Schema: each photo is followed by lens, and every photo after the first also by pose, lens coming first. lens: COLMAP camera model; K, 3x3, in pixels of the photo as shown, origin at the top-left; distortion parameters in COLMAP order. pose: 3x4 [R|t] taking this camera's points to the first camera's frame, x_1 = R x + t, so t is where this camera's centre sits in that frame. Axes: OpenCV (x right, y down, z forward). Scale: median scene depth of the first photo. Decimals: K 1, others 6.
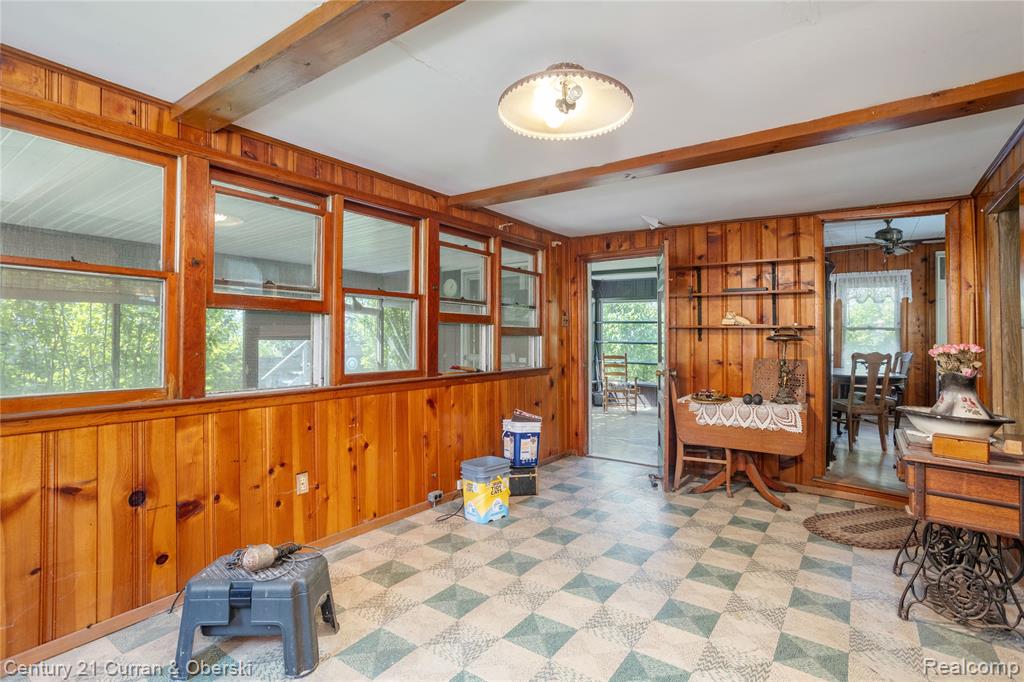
lens RADIAL K [[490.4, 0, 516.1], [0, 490.4, 331.3], [0, 0, 1]] dist [-0.050003, 0.032404]
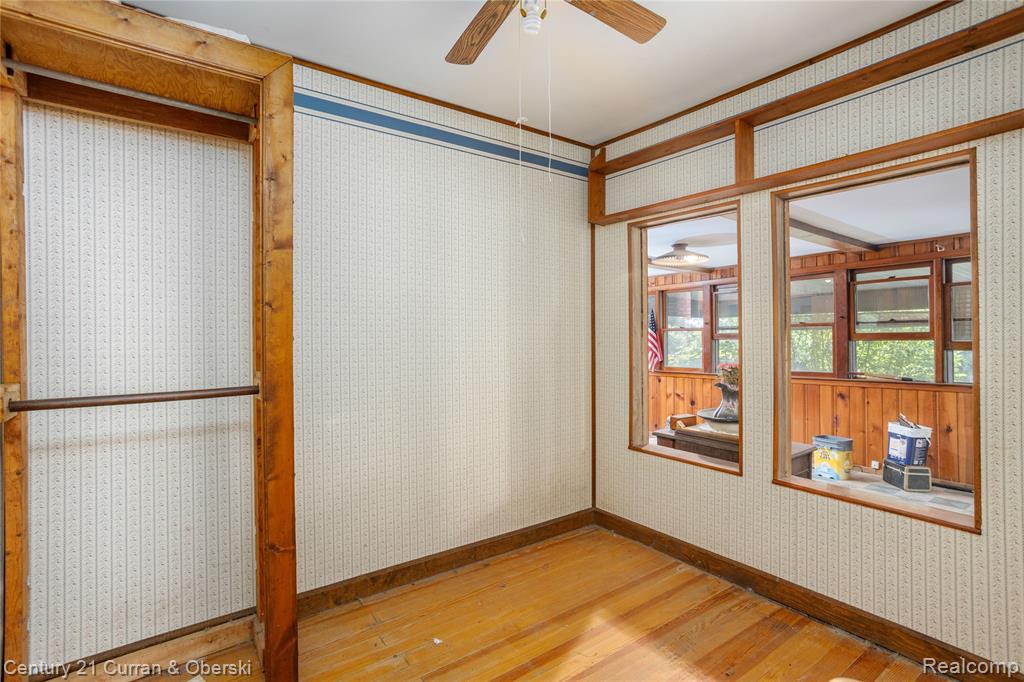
lens RADIAL K [[490.4, 0, 516.1], [0, 490.4, 331.3], [0, 0, 1]] dist [-0.050003, 0.032404]
pose [[-0.323609, -0.015563, -0.946063, 1.466513], [0.039010, 0.998795, -0.029774, -0.041309], [0.945386, -0.046541, -0.322612, 0.537335]]
